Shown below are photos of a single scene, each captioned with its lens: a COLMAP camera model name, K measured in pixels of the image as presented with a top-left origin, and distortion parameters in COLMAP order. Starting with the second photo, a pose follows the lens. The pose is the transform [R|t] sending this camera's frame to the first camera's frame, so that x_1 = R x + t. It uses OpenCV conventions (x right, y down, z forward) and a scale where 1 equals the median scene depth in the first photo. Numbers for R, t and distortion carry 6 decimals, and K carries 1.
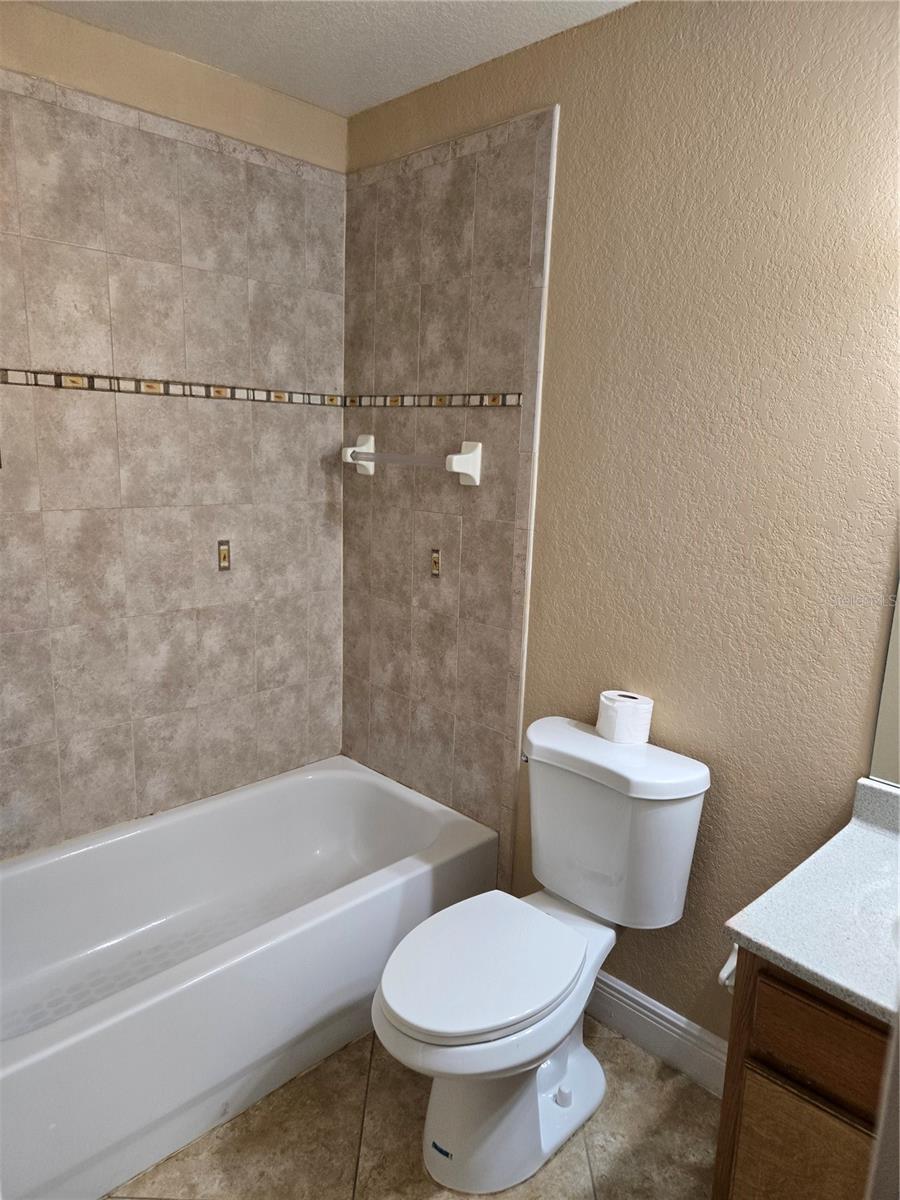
lens RADIAL K [[777.8, 0, 450.0], [0, 777.8, 600.0], [0, 0, 1]] dist [0.005179, 0.000381]
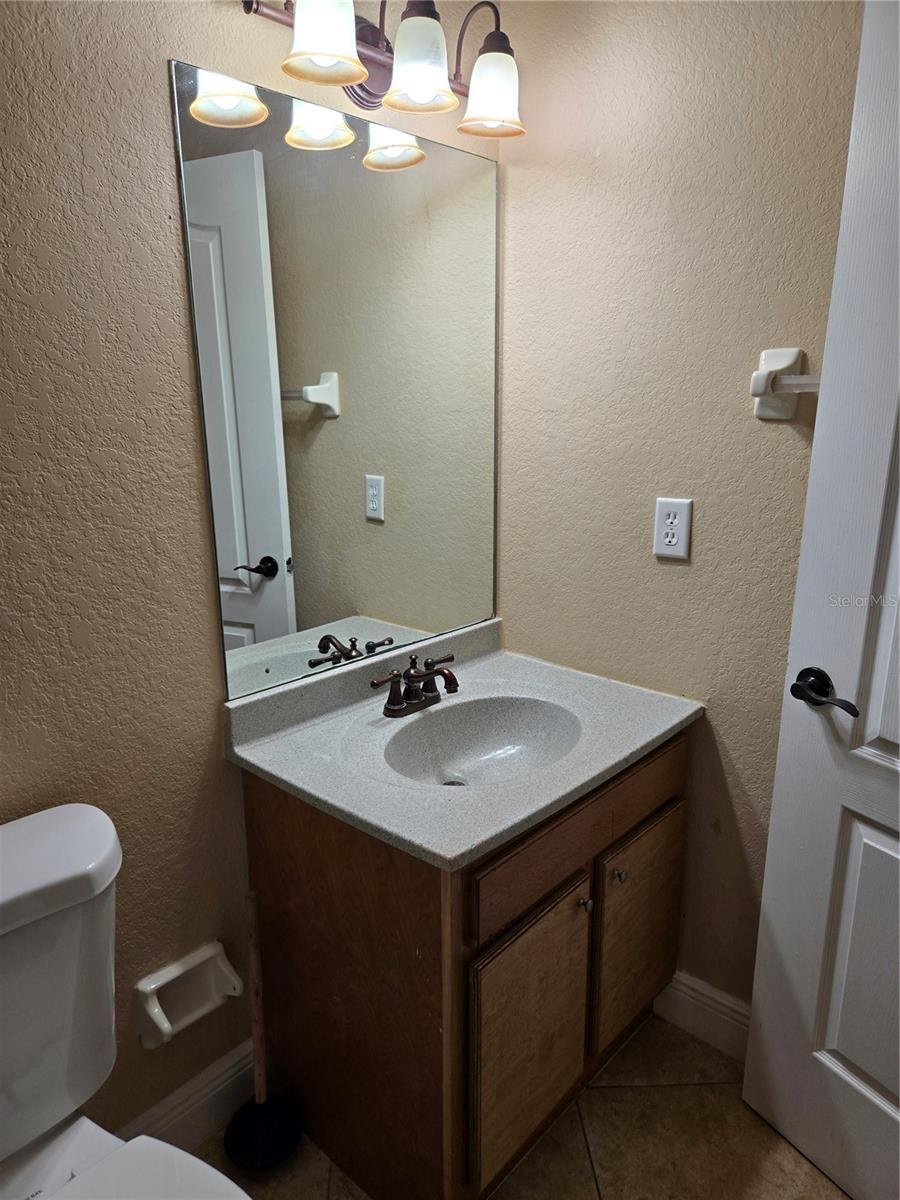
lens RADIAL K [[777.8, 0, 450.0], [0, 777.8, 600.0], [0, 0, 1]] dist [0.005179, 0.000381]
pose [[-0.034506, -0.287728, 0.957090, -0.307363], [0.196307, 0.937053, 0.288781, -0.093525], [-0.979935, 0.197848, 0.024149, 0.676001]]
